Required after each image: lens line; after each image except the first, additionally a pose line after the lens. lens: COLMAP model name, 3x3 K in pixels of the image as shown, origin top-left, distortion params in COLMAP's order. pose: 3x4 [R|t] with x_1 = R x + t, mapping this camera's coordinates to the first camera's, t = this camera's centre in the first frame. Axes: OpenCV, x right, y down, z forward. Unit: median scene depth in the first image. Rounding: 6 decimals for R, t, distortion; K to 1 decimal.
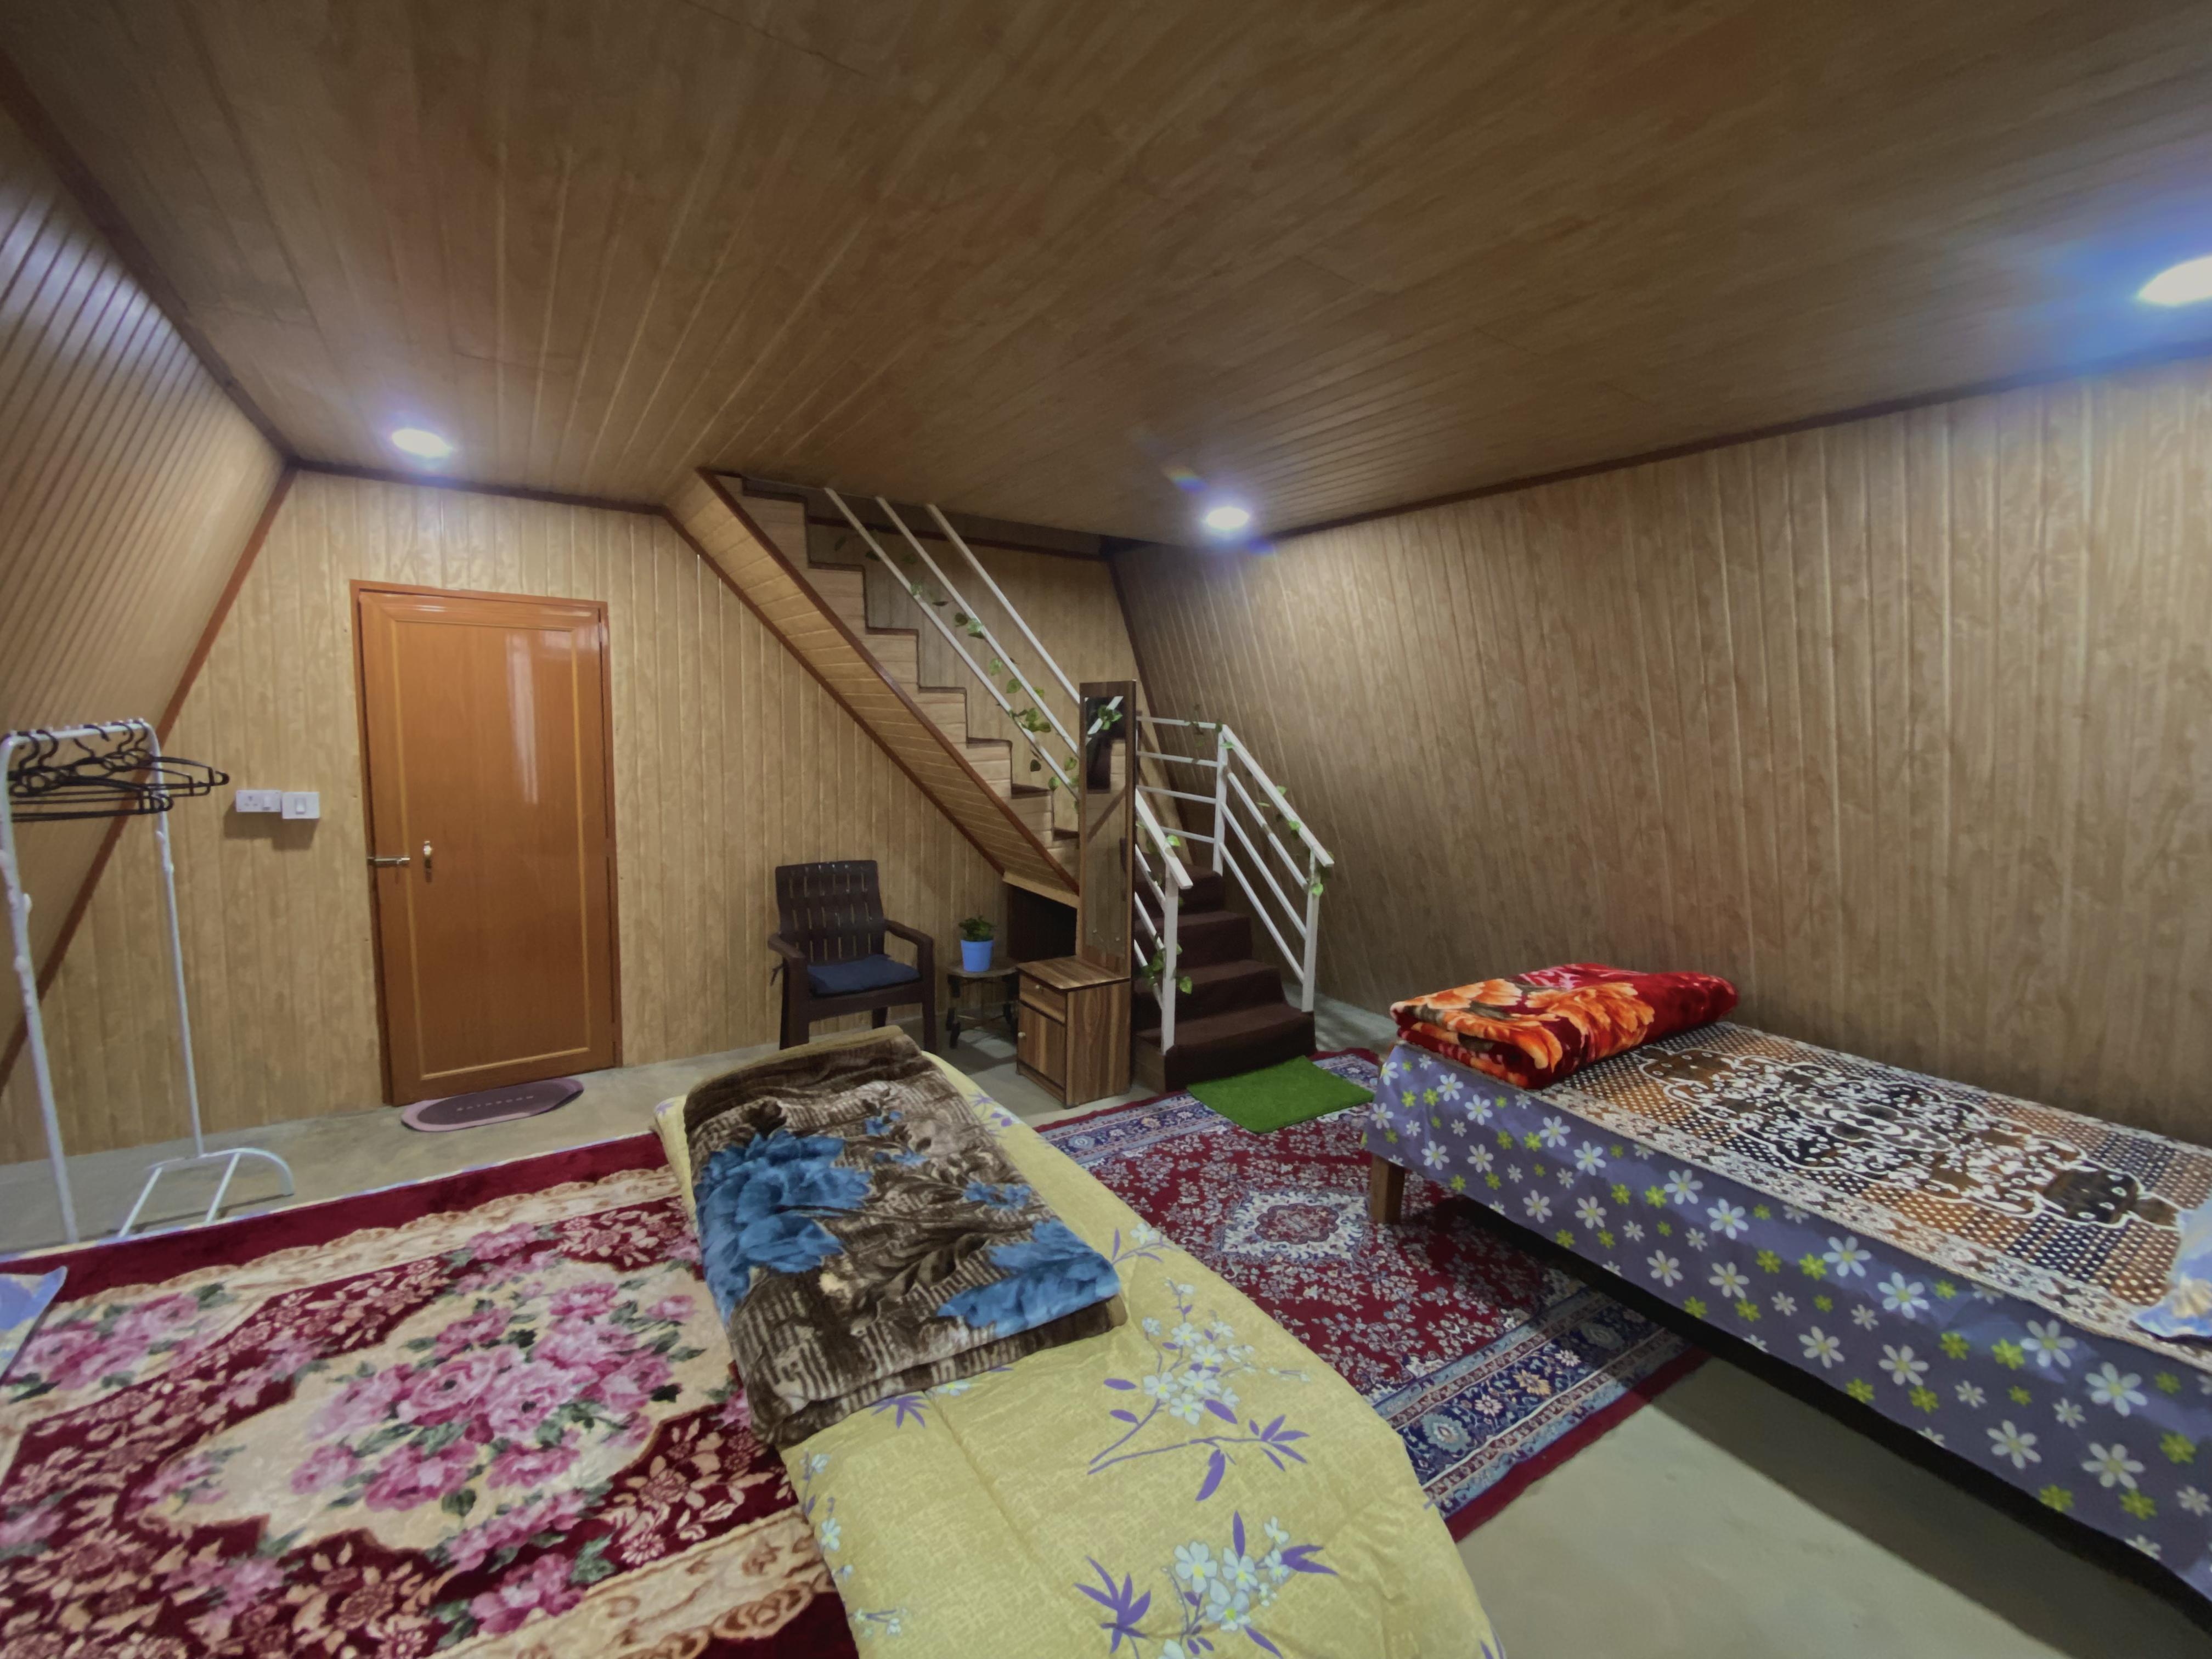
lens RADIAL K [[908.4, 0, 1106.0], [0, 908.4, 829.5], [0, 0, 1]] dist [-0.000460, -0.000330]
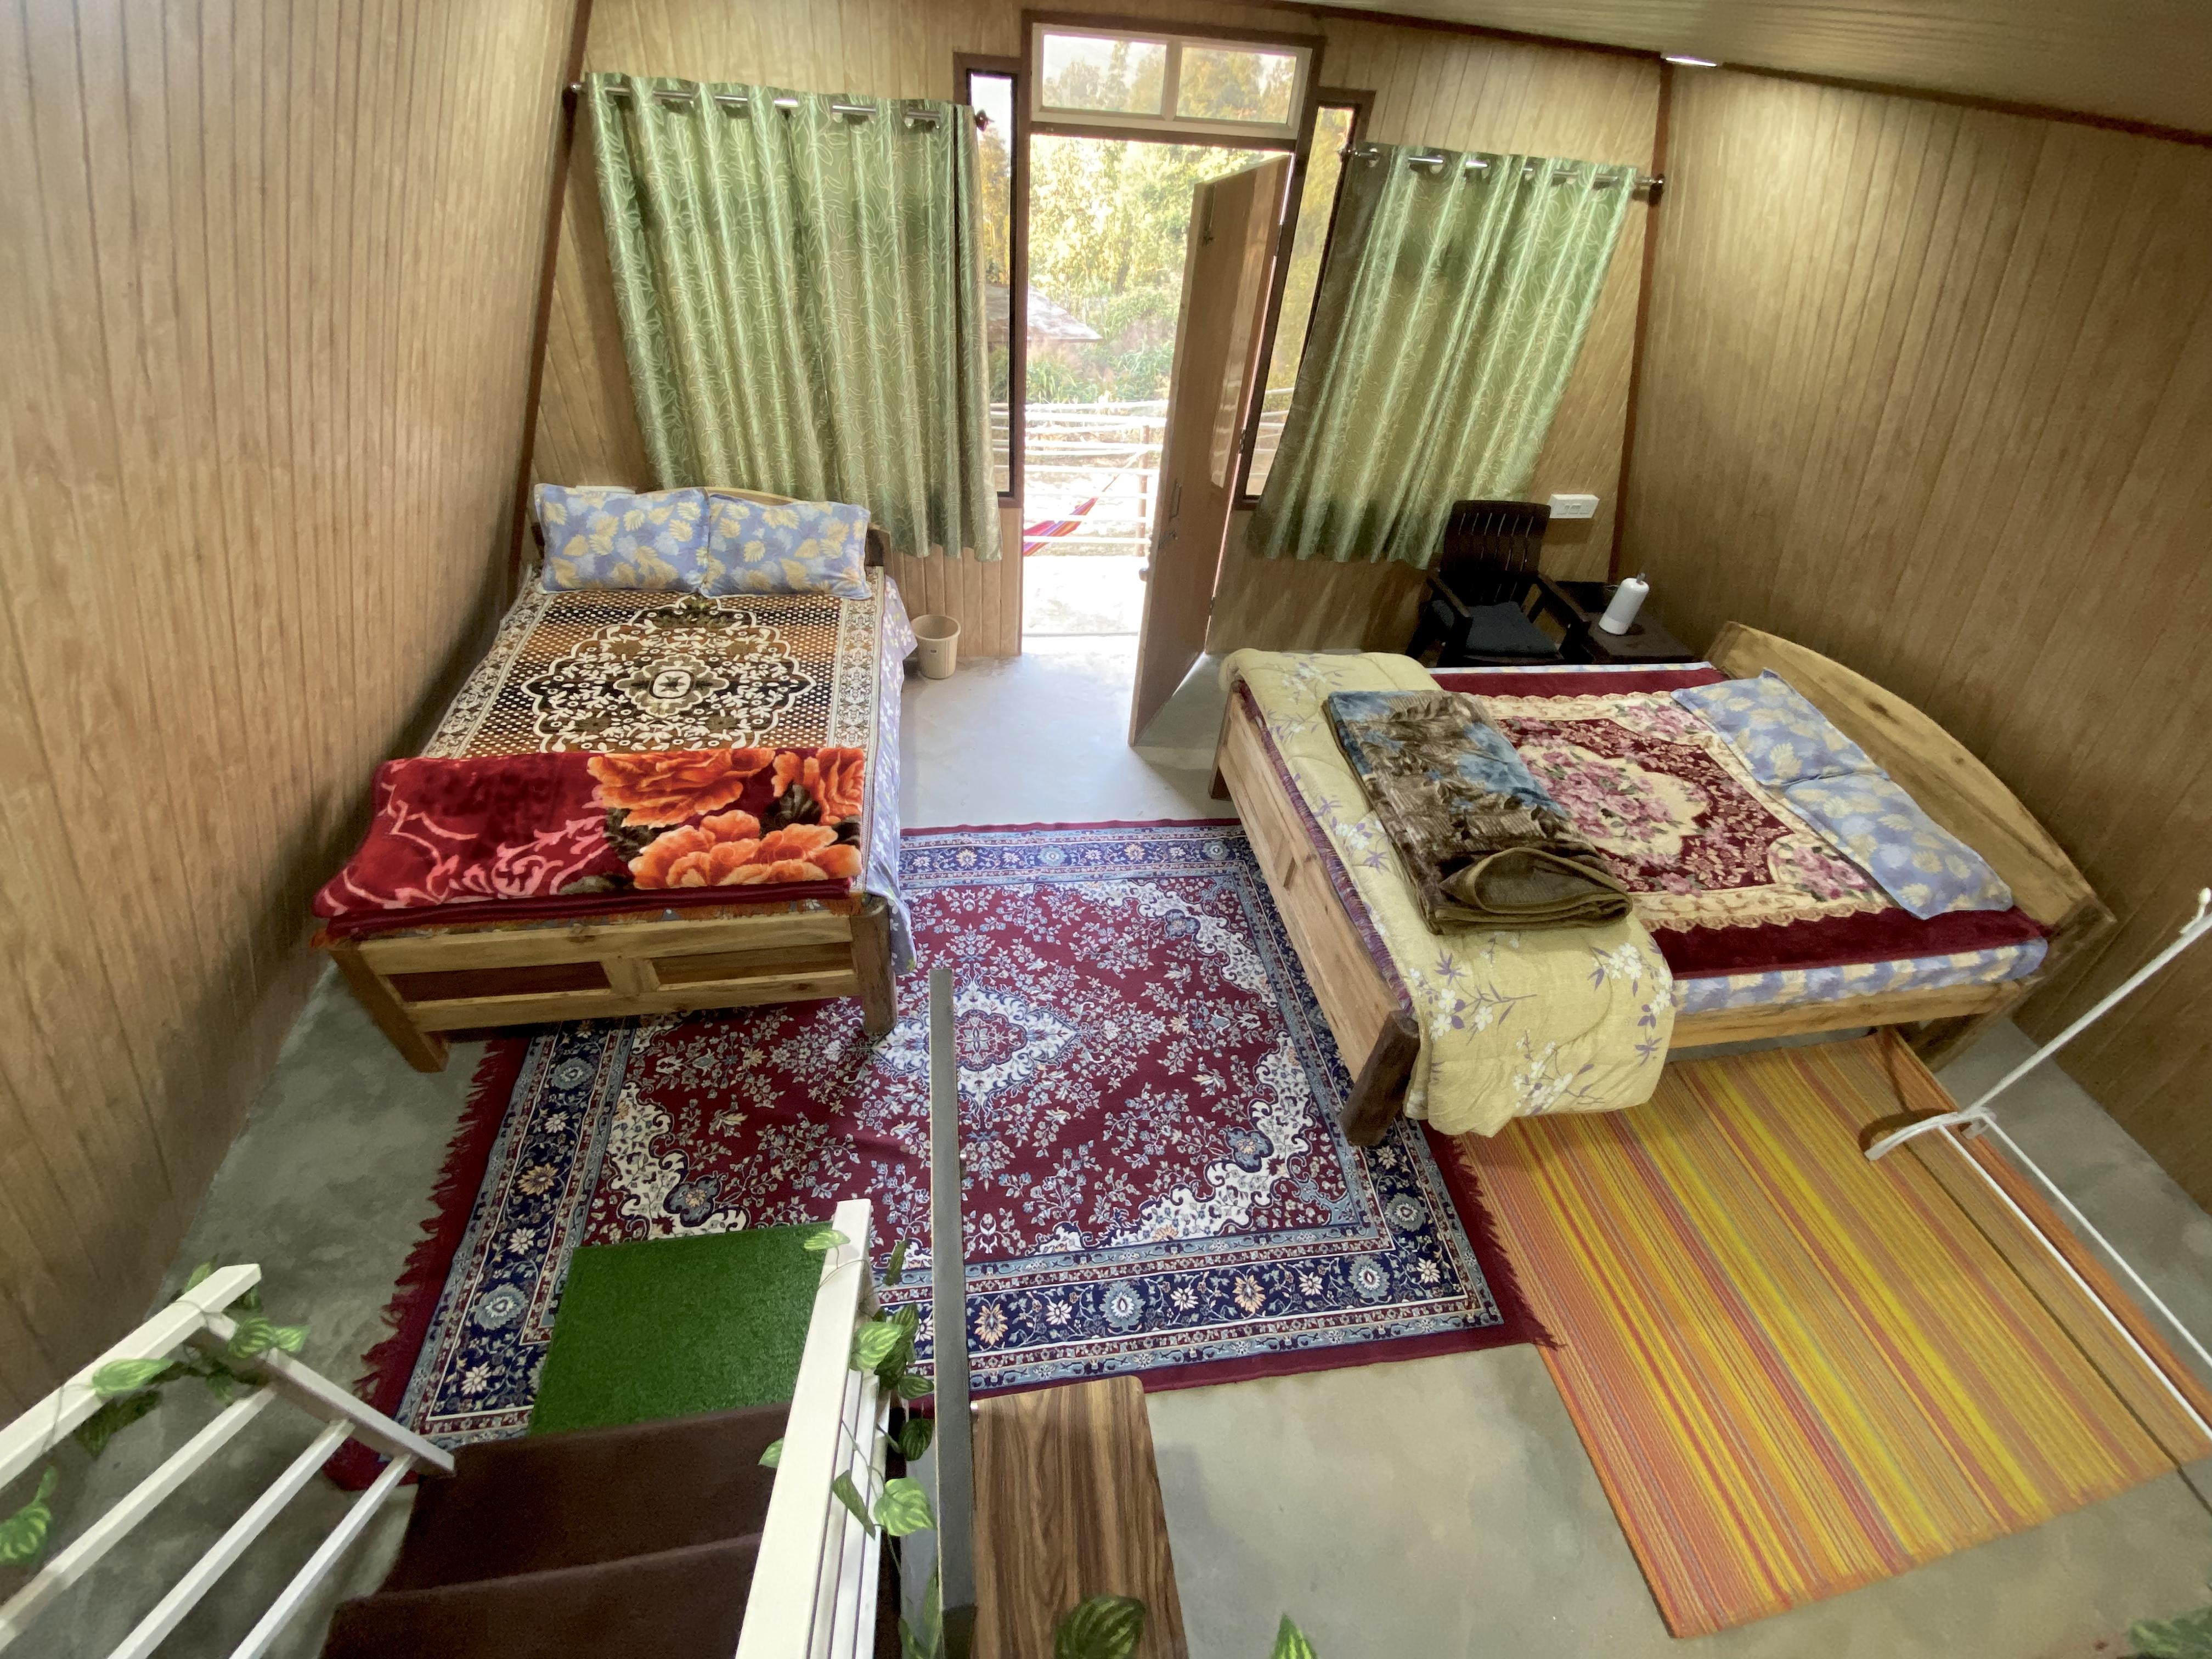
lens RADIAL K [[908.4, 0, 1106.0], [0, 908.4, 829.5], [0, 0, 1]] dist [-0.000460, -0.000330]
pose [[-0.907452, -0.349586, 0.233069, -0.071191], [-0.052946, 0.645442, 0.761972, -0.534984], [-0.416807, 0.679112, -0.604217, 1.633708]]
